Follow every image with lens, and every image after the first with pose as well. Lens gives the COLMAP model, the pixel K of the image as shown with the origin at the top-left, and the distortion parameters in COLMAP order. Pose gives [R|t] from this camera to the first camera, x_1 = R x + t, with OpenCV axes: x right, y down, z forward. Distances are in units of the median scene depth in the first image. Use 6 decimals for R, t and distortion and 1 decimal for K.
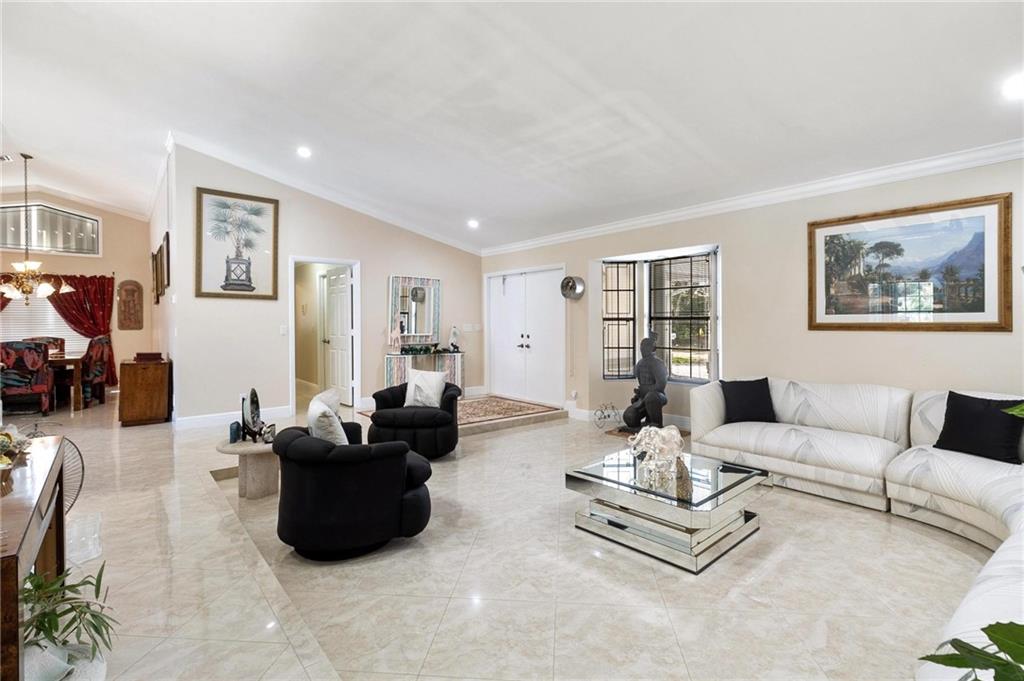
lens RADIAL K [[490.7, 0, 522.0], [0, 490.7, 321.4], [0, 0, 1]] dist [0.010230, -0.000285]
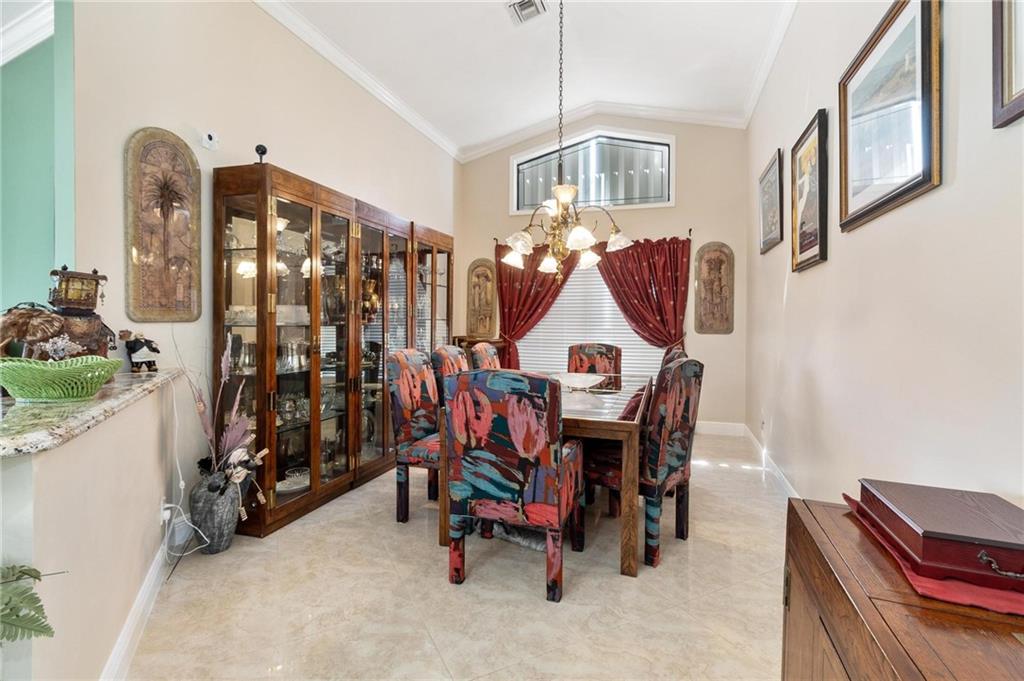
lens RADIAL K [[490.7, 0, 520.2], [0, 490.7, 316.6], [0, 0, 1]] dist [0.010230, -0.000285]
pose [[0.555800, 0.005533, -0.831297, -0.514429], [-0.015948, 0.999865, -0.004008, 0.003733], [0.831163, 0.015485, 0.555813, 0.581991]]
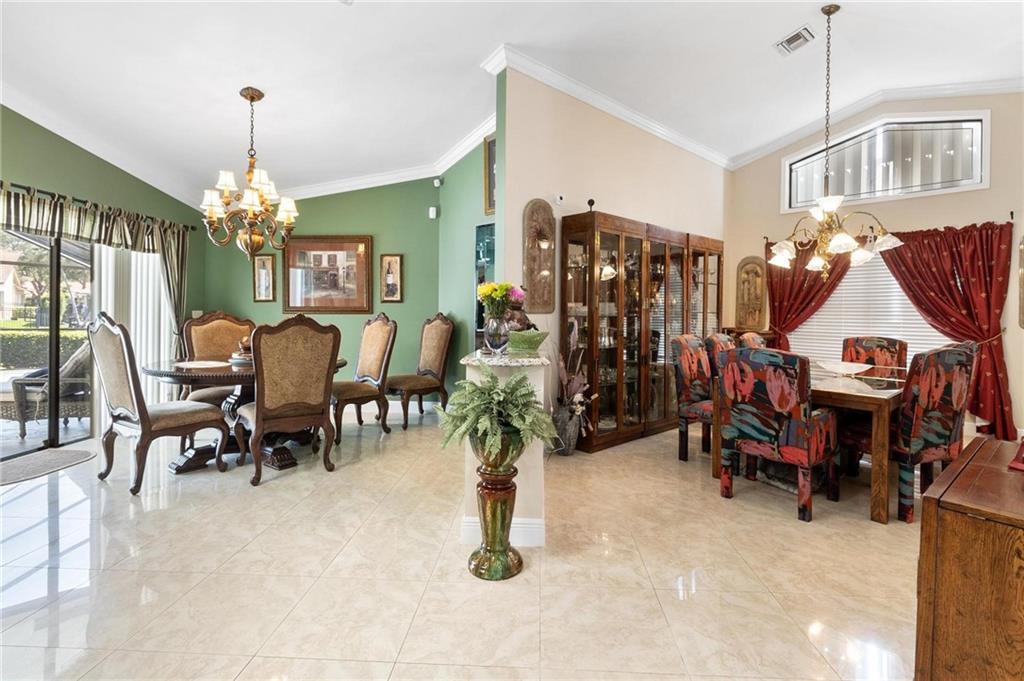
lens RADIAL K [[490.7, 0, 517.2], [0, 490.7, 315.1], [0, 0, 1]] dist [0.010230, -0.000285]
pose [[0.061253, 0.017843, -0.997963, -0.393033], [-0.016653, 0.999719, 0.016852, 0.003035], [0.997983, 0.015587, 0.061533, 0.519811]]
